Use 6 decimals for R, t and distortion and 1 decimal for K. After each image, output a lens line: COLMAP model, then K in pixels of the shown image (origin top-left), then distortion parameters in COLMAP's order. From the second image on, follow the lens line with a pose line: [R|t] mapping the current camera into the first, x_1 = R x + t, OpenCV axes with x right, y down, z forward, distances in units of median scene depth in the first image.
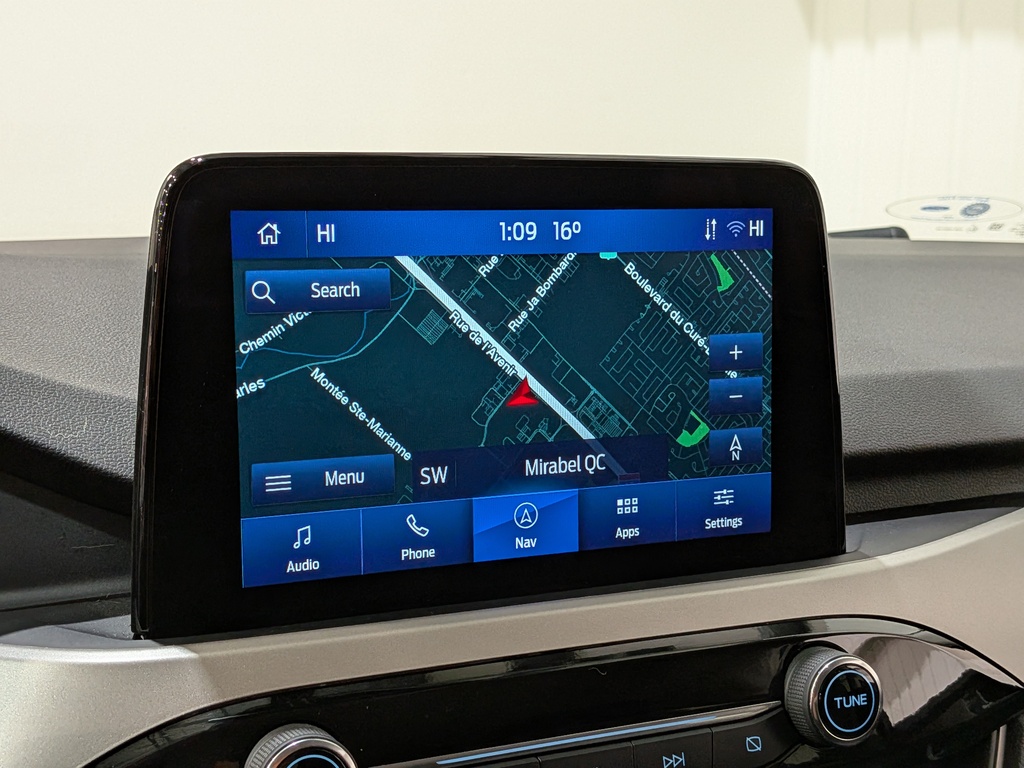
lens RADIAL K [[1473.2, 0, 496.9], [0, 1473.2, 399.1], [0, 0, 1]] dist [0.094152, 0.000000]
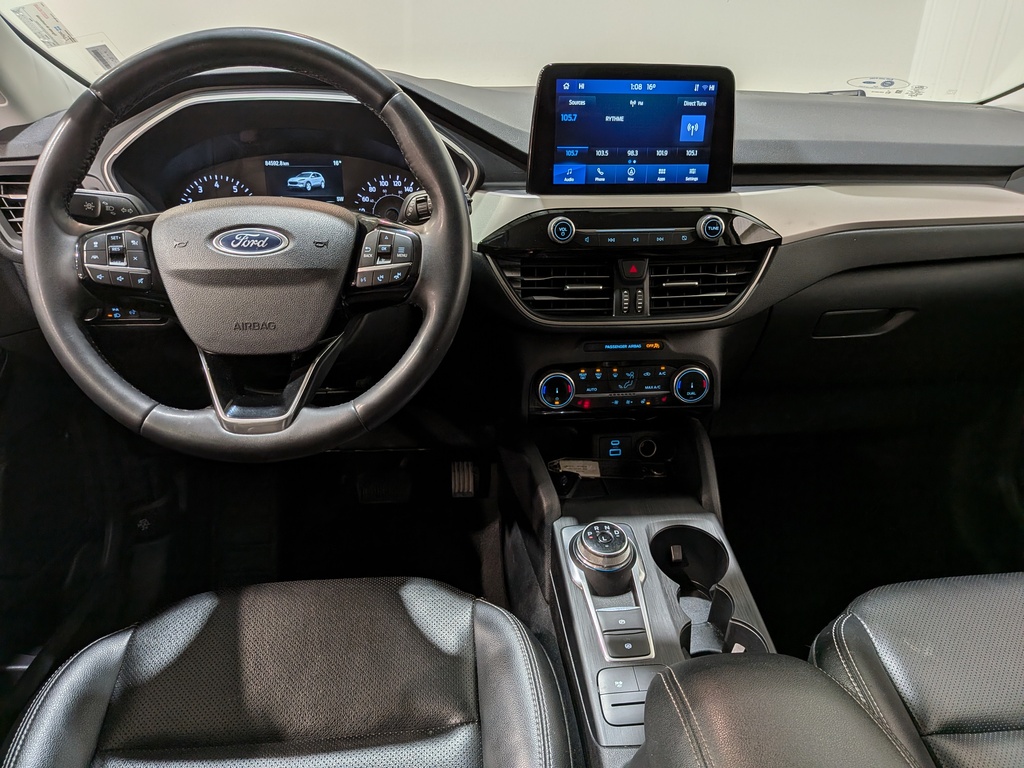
lens RADIAL K [[729.7, 0, 512.3], [0, 729.7, 406.9], [0, 0, 1]] dist [0.056326, -0.089694]
pose [[0.954140, 0.139769, -0.264728, 0.305723], [-0.055760, 0.951815, 0.301561, 0.103594], [0.294121, -0.272971, 0.915958, -0.931067]]
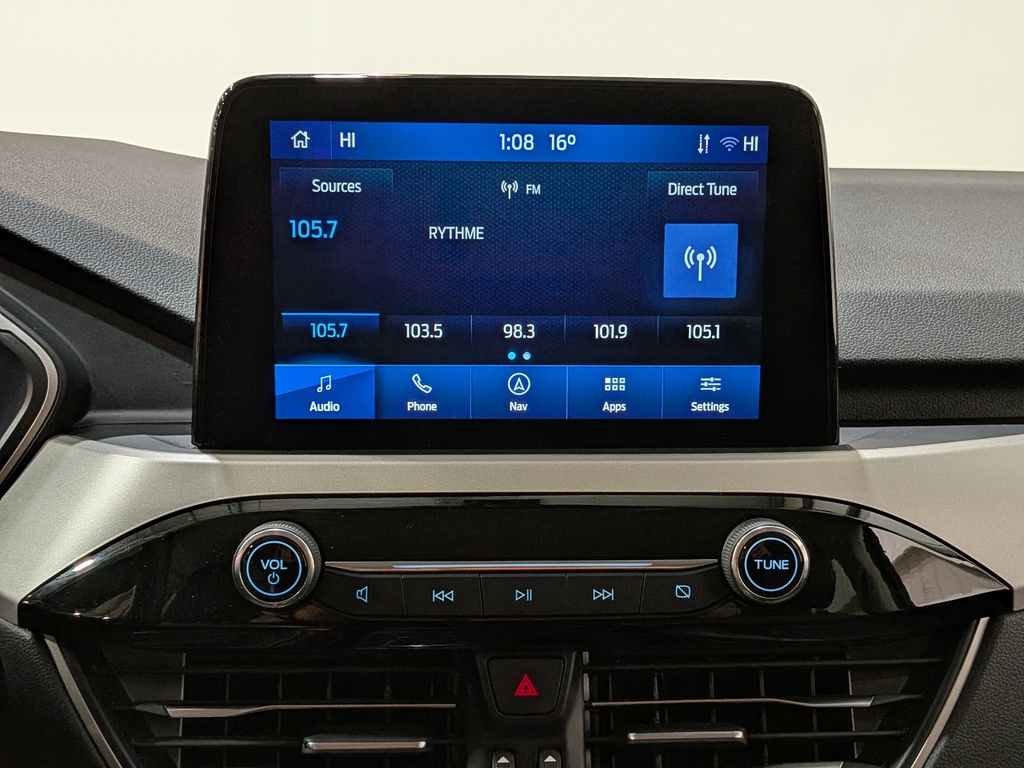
lens RADIAL K [[1473.2, 0, 519.4], [0, 1473.2, 416.7], [0, 0, 1]] dist [0.094152, 0.000000]
pose [[0.936743, 0.075409, -0.341799, 0.434010], [-0.058365, 0.996497, 0.059893, 0.034426], [0.345118, -0.036155, 0.937863, -0.119109]]
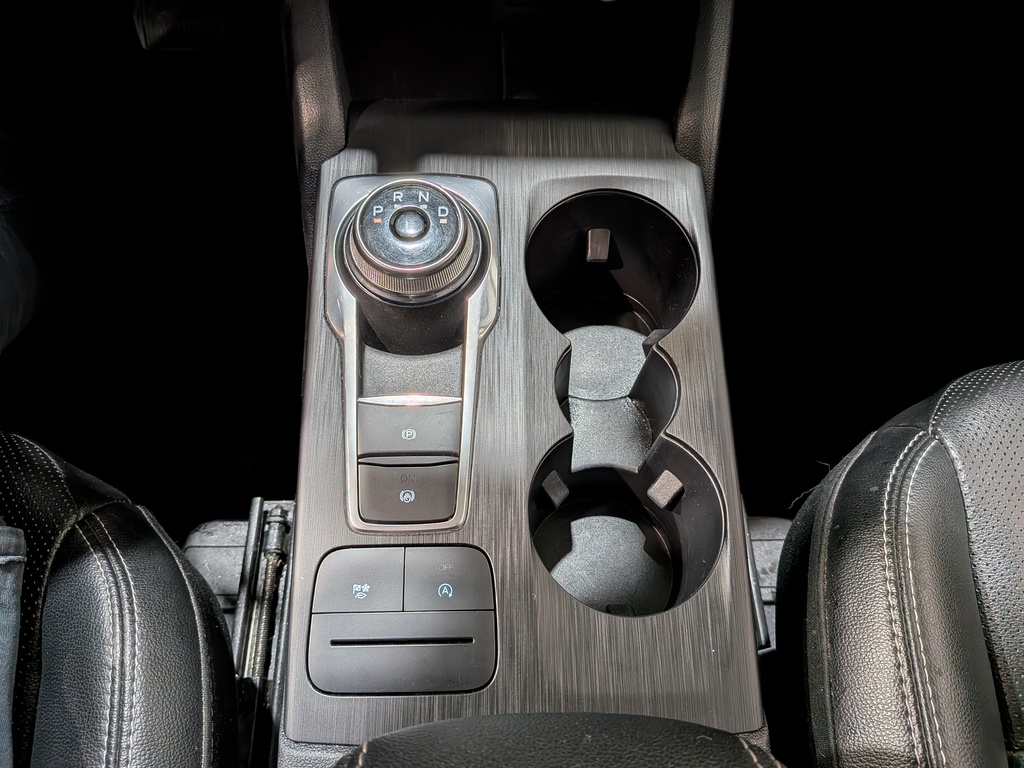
lens RADIAL K [[729.7, 0, 505.8], [0, 729.7, 382.6], [0, 0, 1]] dist [0.056326, -0.089694]
pose [[0.925785, 0.341429, -0.162325, 0.360926], [-0.094933, 0.625570, 0.774371, 0.451986], [0.365938, -0.701490, 0.611556, 0.160801]]
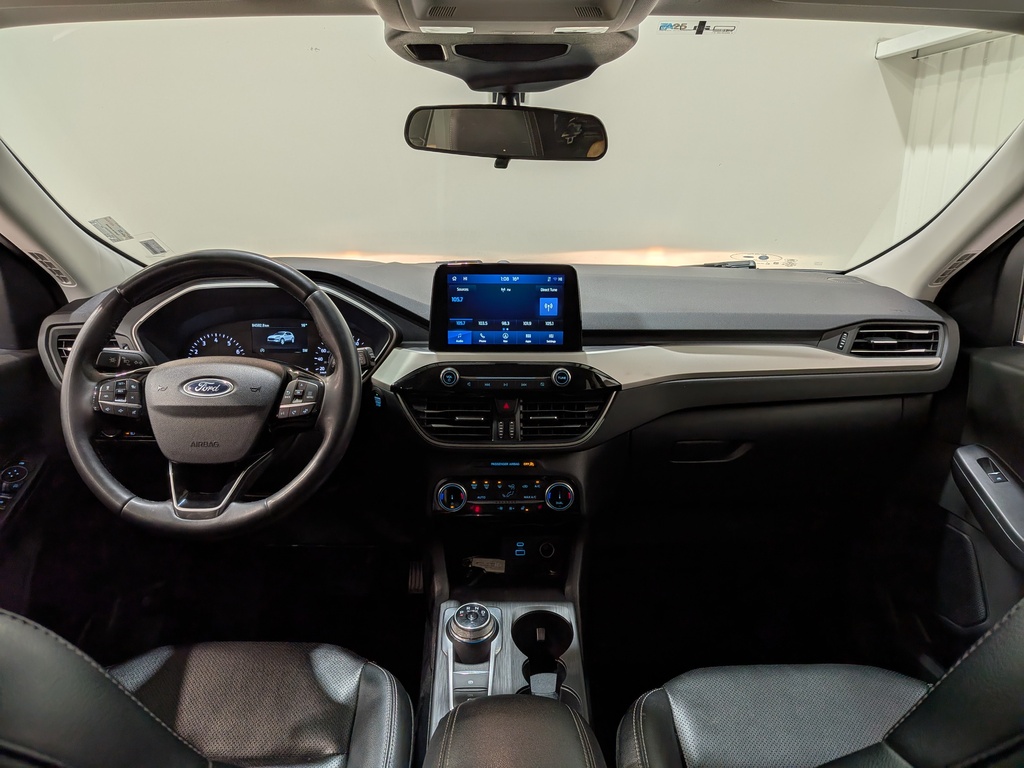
lens RADIAL K [[729.7, 0, 511.2], [0, 729.7, 380.5], [0, 0, 1]] dist [0.056326, -0.089694]
pose [[0.925772, 0.098663, -0.364982, 0.968534], [-0.060699, 0.991614, 0.114095, -0.055119], [0.373178, -0.083472, 0.923997, -1.311267]]
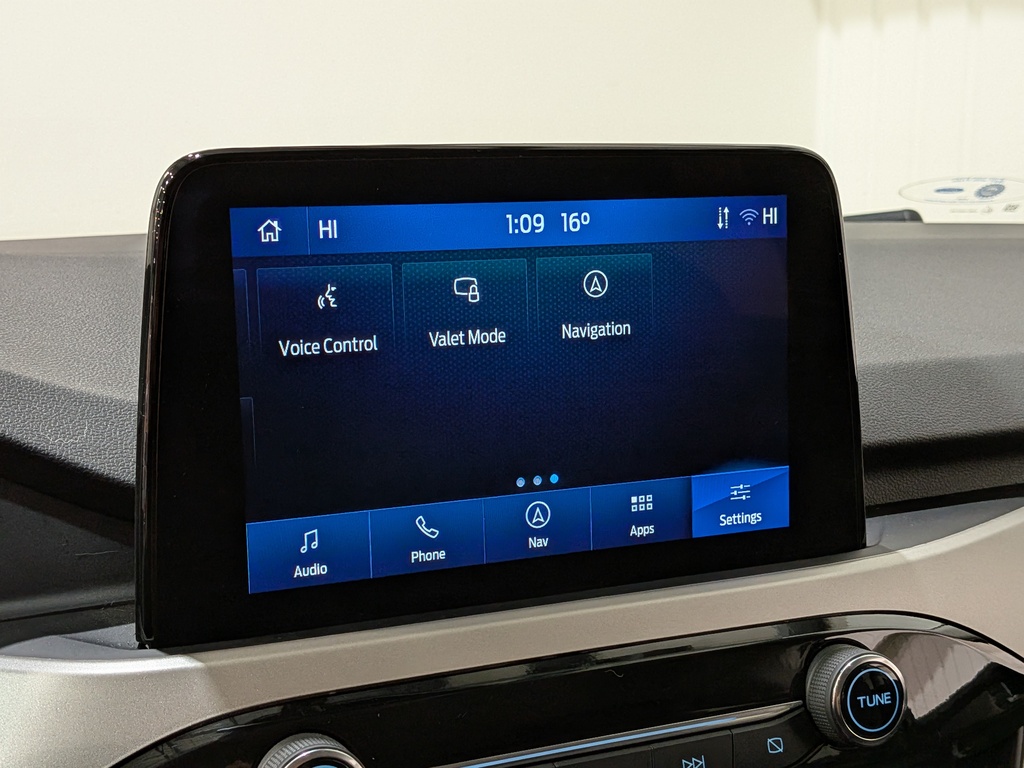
lens RADIAL K [[1473.2, 0, 495.8], [0, 1473.2, 402.3], [0, 0, 1]] dist [0.094152, 0.000000]
pose [[0.999842, -0.015805, -0.008153, 0.000943], [0.015887, 0.999823, 0.010088, -0.005921], [0.007992, -0.010216, 0.999916, 0.024312]]
